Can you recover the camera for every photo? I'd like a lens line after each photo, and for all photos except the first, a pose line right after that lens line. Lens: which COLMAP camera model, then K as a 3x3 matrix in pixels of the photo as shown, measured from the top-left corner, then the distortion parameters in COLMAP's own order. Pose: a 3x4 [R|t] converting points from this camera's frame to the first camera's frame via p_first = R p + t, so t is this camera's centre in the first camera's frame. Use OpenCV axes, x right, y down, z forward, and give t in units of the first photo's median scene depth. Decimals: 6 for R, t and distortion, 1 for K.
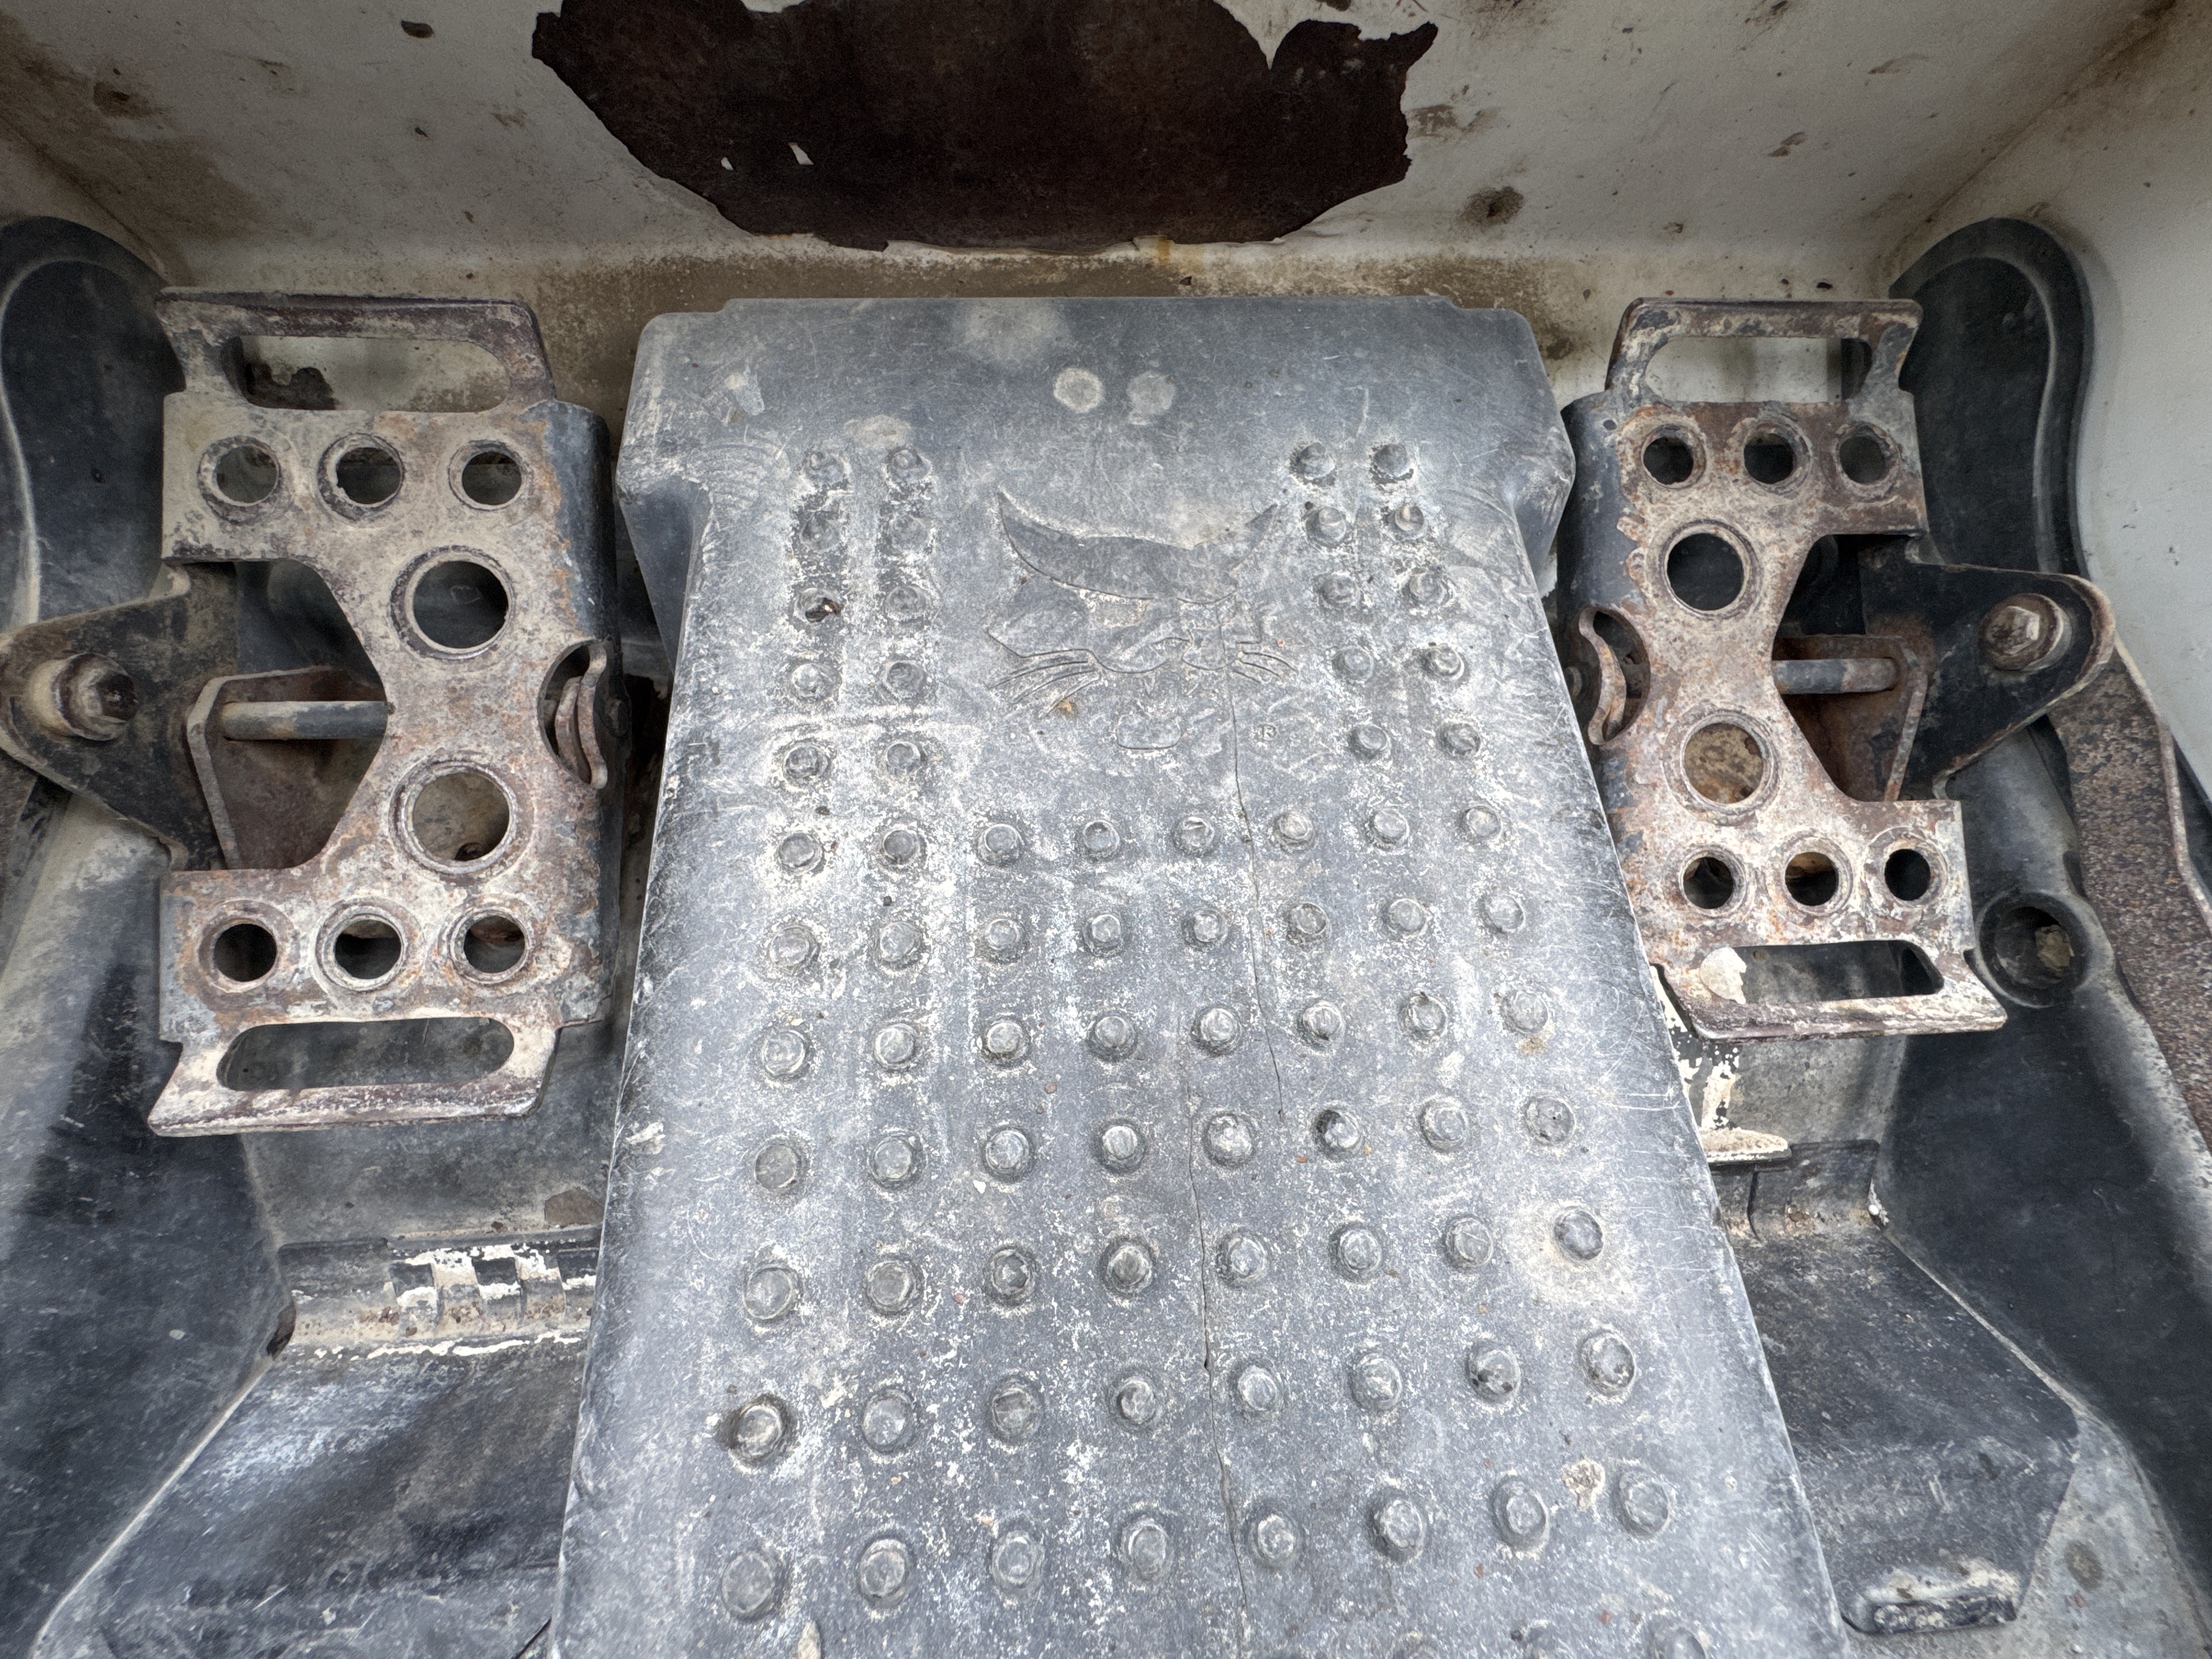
lens RADIAL K [[977.8, 0, 1106.0], [0, 977.8, 829.5], [0, 0, 1]] dist [-0.000284, -0.000216]
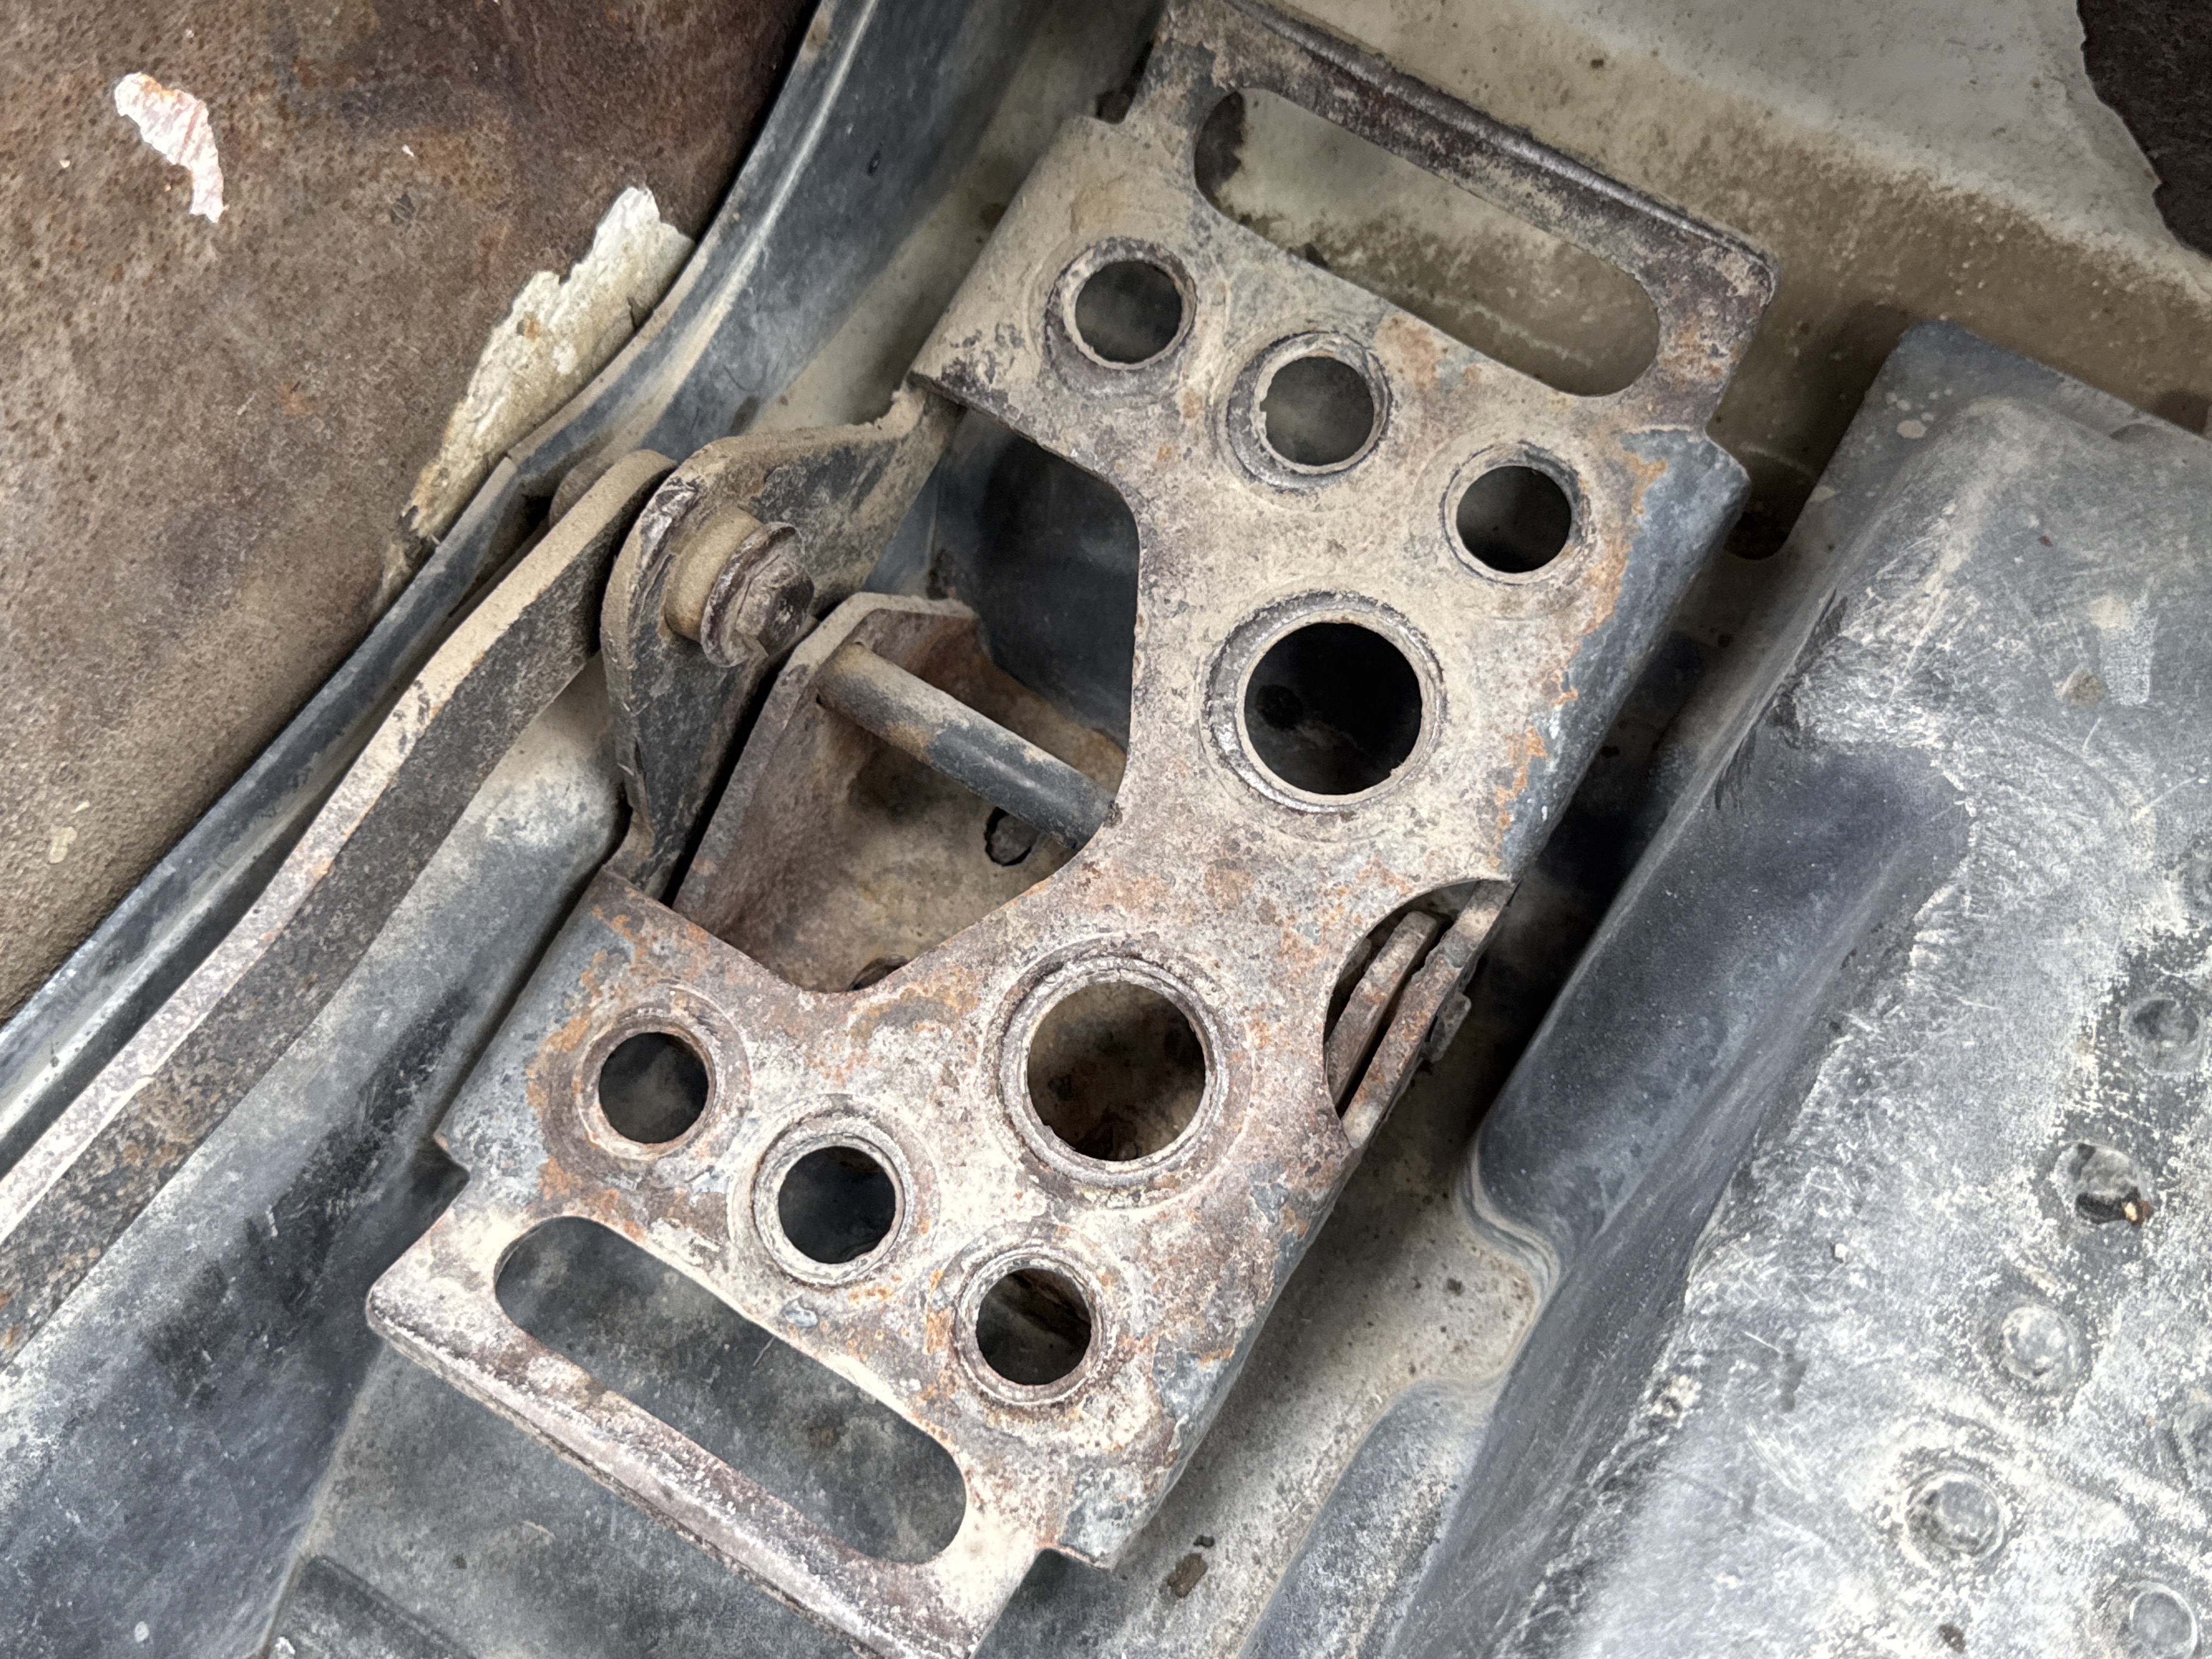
lens RADIAL K [[2304.2, 0, 1106.0], [0, 2304.2, 829.5], [0, 0, 1]] dist [0.172830, -0.437162]
pose [[0.823503, 0.500805, -0.266526, -0.416706], [-0.526804, 0.849396, -0.031679, -0.078815], [0.210522, 0.166495, 0.963307, -0.165170]]
